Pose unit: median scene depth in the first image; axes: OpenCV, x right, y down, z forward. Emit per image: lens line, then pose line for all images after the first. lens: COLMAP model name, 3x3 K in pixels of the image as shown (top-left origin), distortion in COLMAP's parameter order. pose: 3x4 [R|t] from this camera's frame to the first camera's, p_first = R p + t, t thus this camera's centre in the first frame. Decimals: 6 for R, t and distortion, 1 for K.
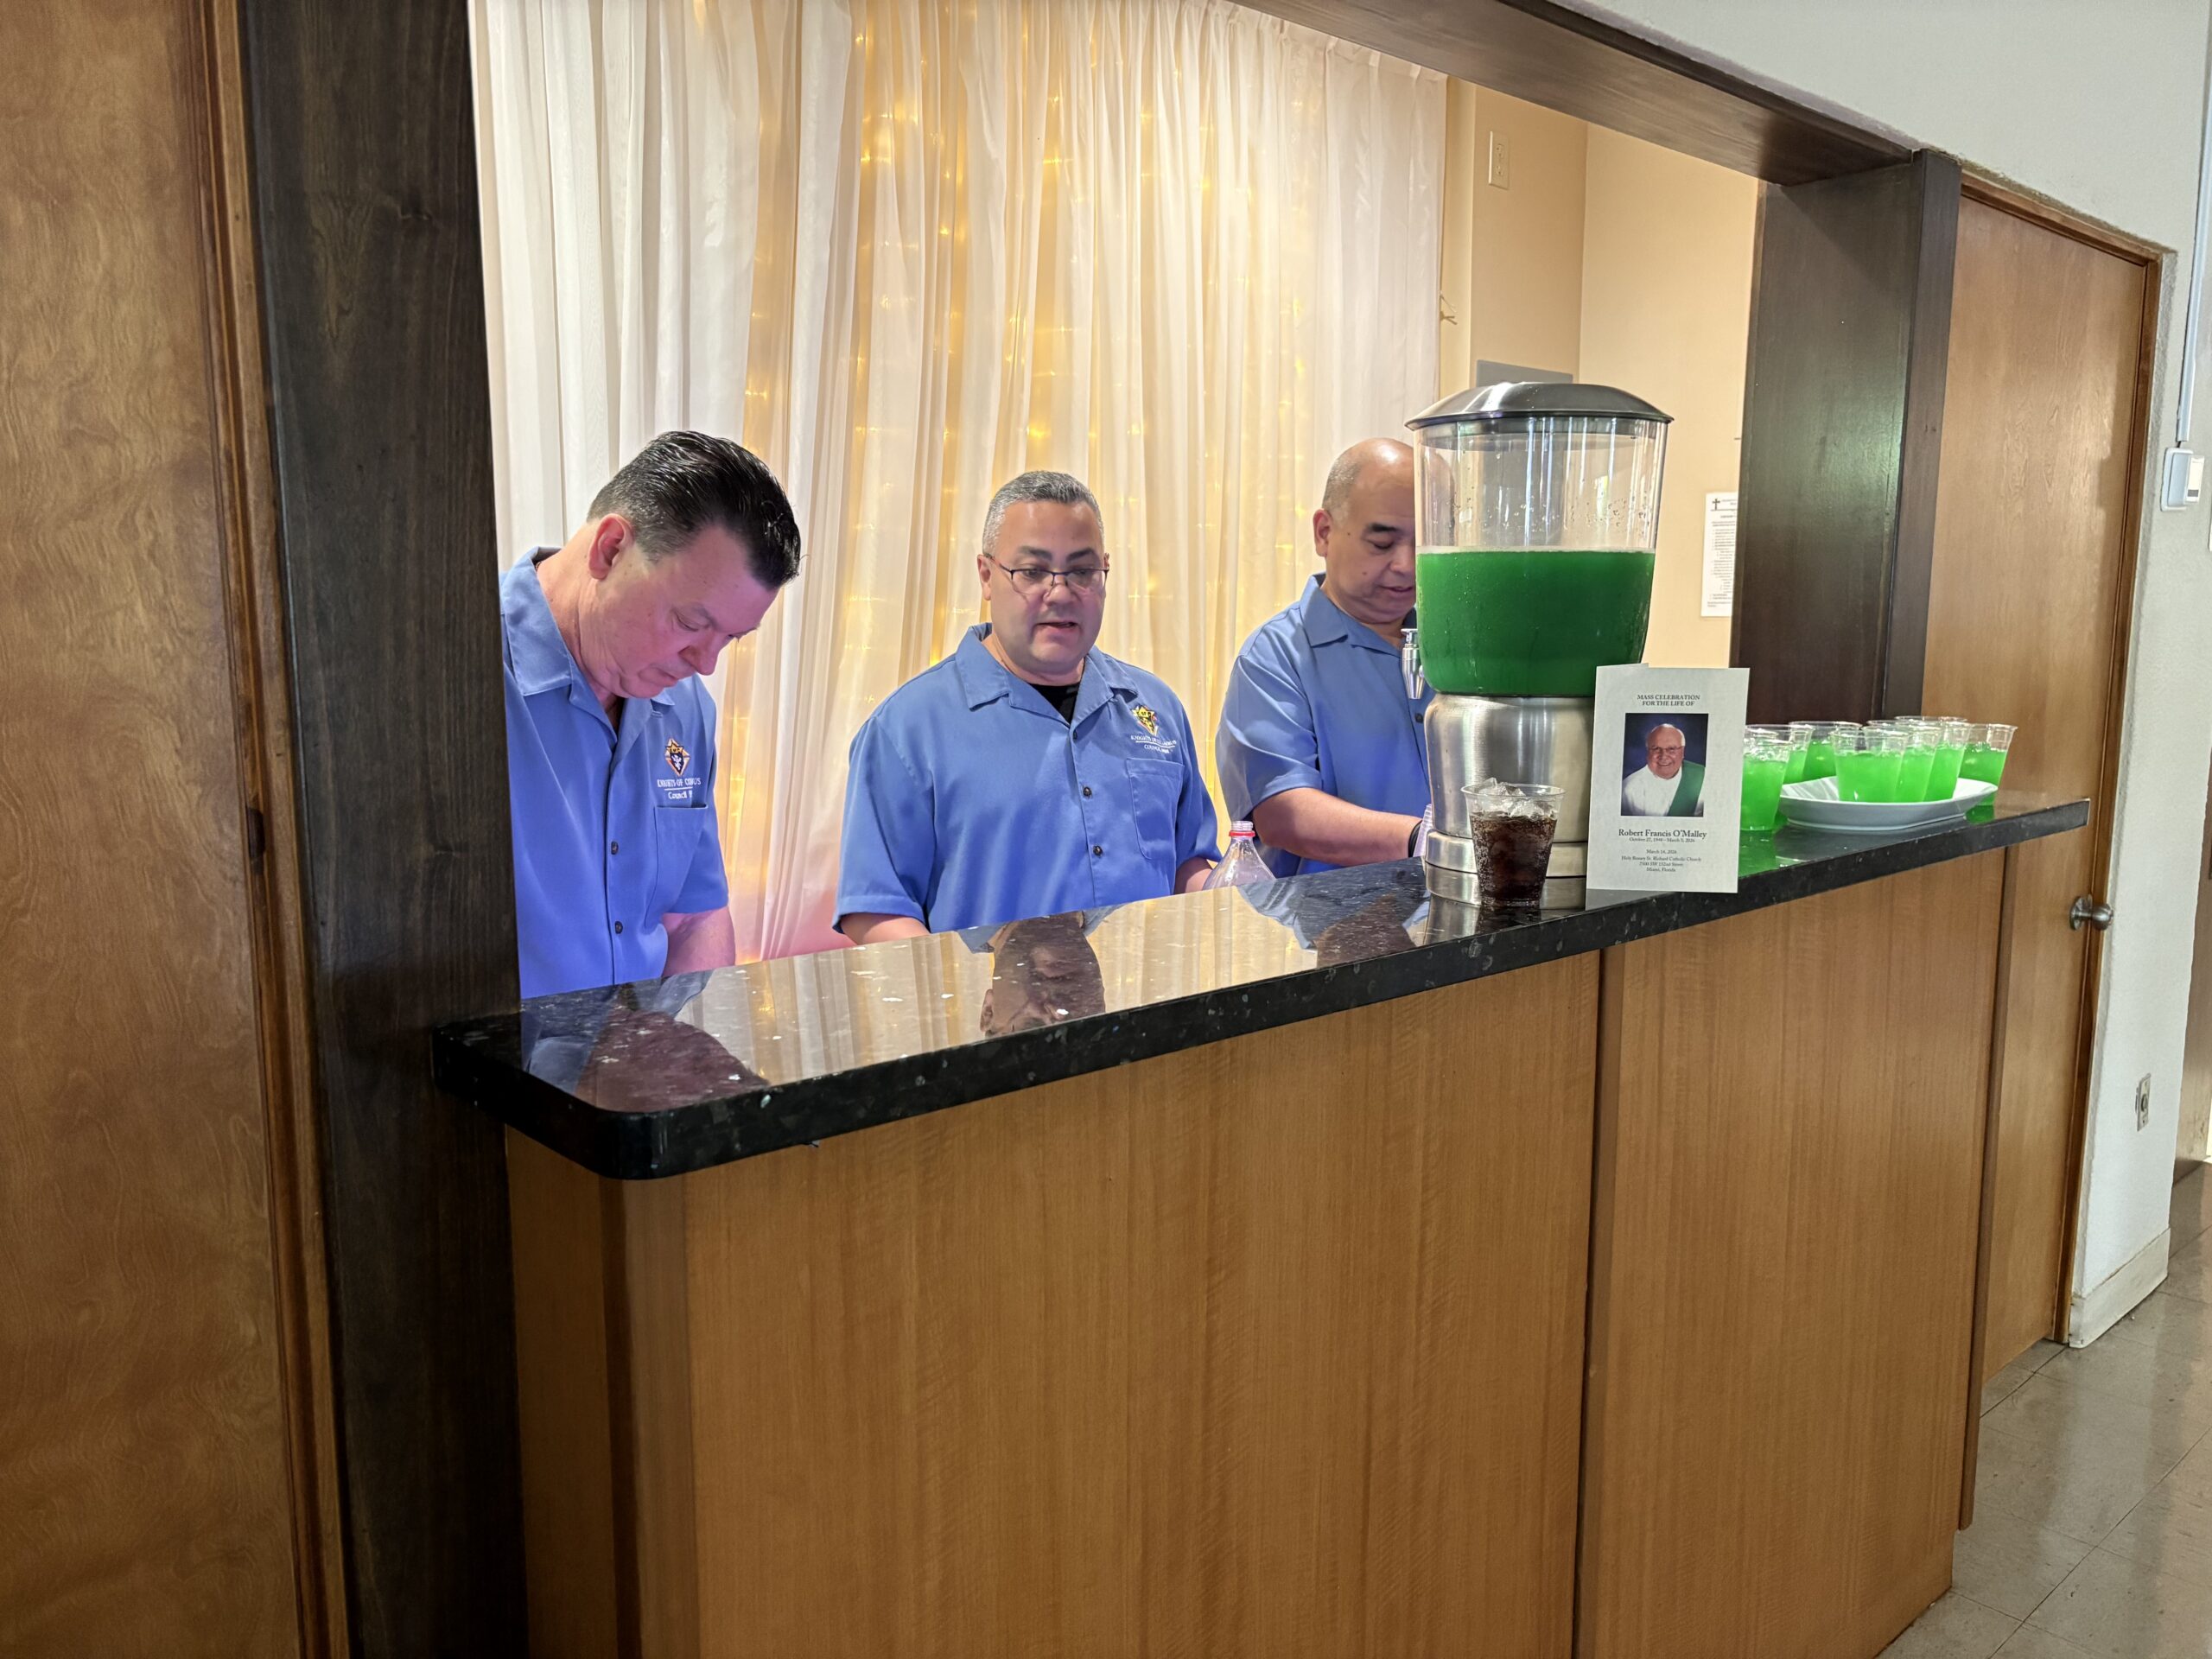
lens RADIAL K [[1686.5, 0, 1103.2], [0, 1686.5, 853.5], [0, 0, 1]] dist [0.017448, -0.025106]
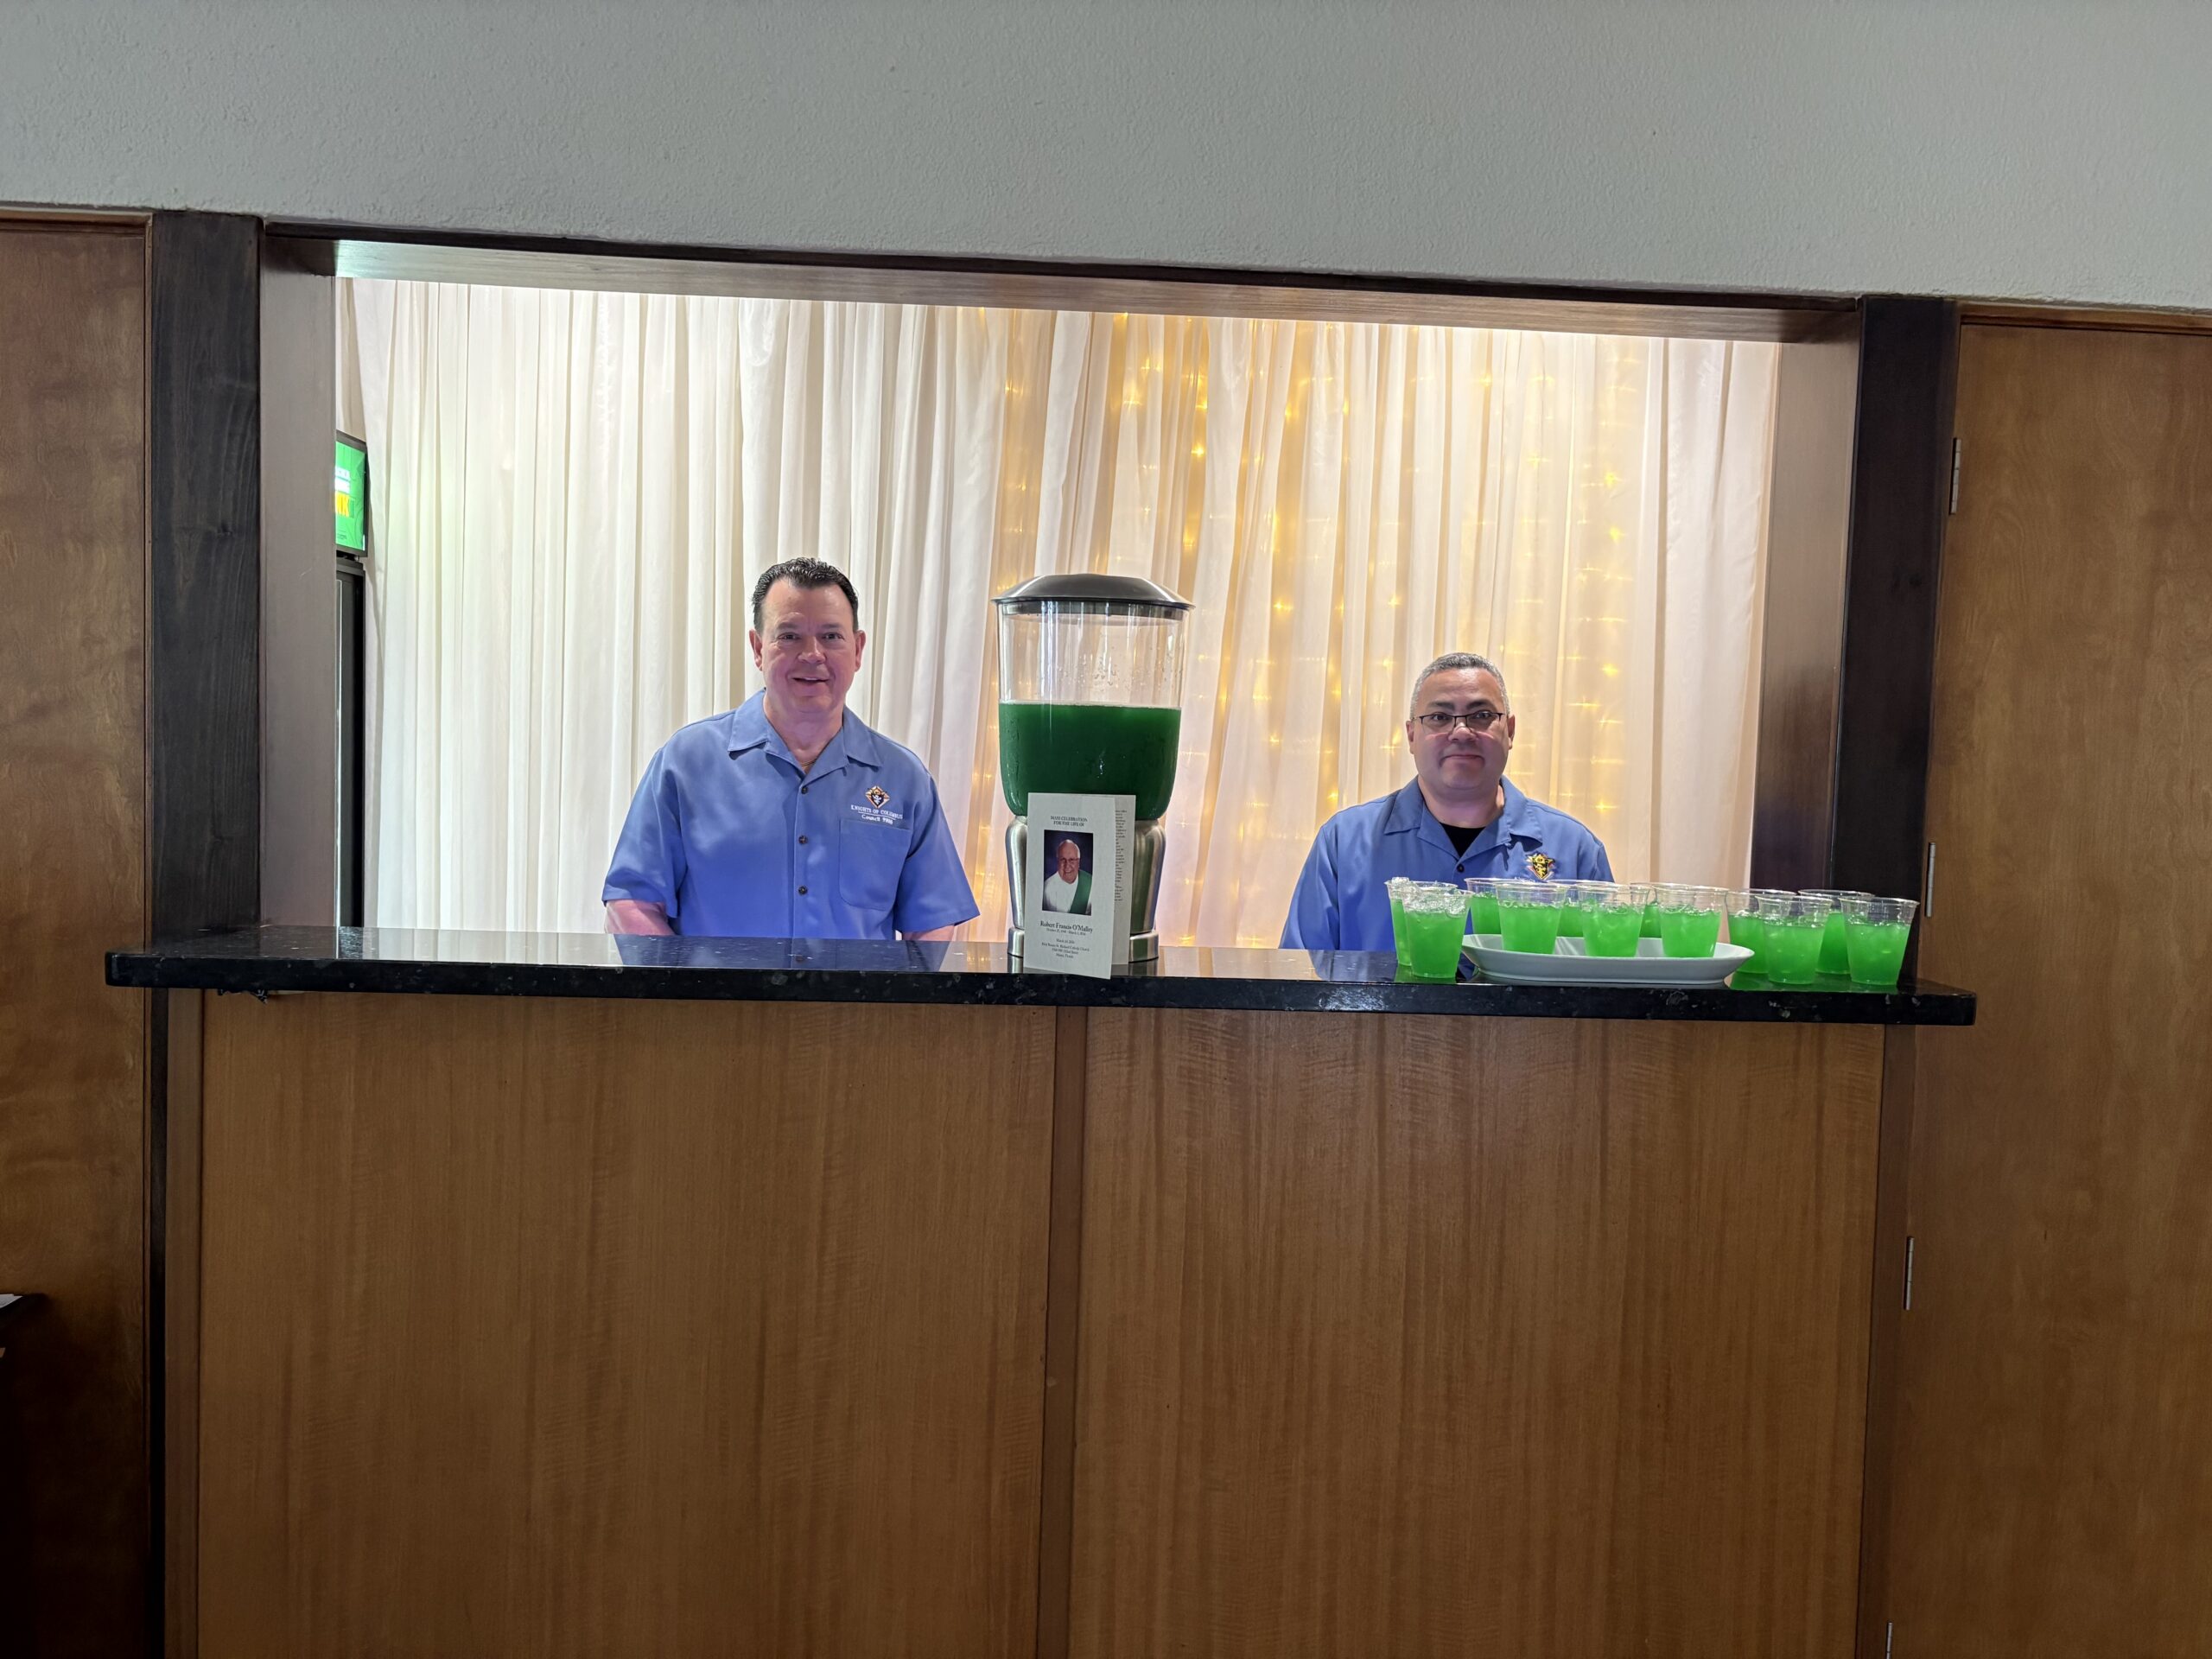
lens RADIAL K [[1686.5, 0, 1111.8], [0, 1686.5, 851.6], [0, 0, 1]] dist [0.017448, -0.025106]
pose [[0.778802, 0.060321, -0.624362, 1.575050], [-0.121291, 0.991062, -0.055544, -0.003971], [0.615431, 0.118988, 0.779157, 0.084323]]
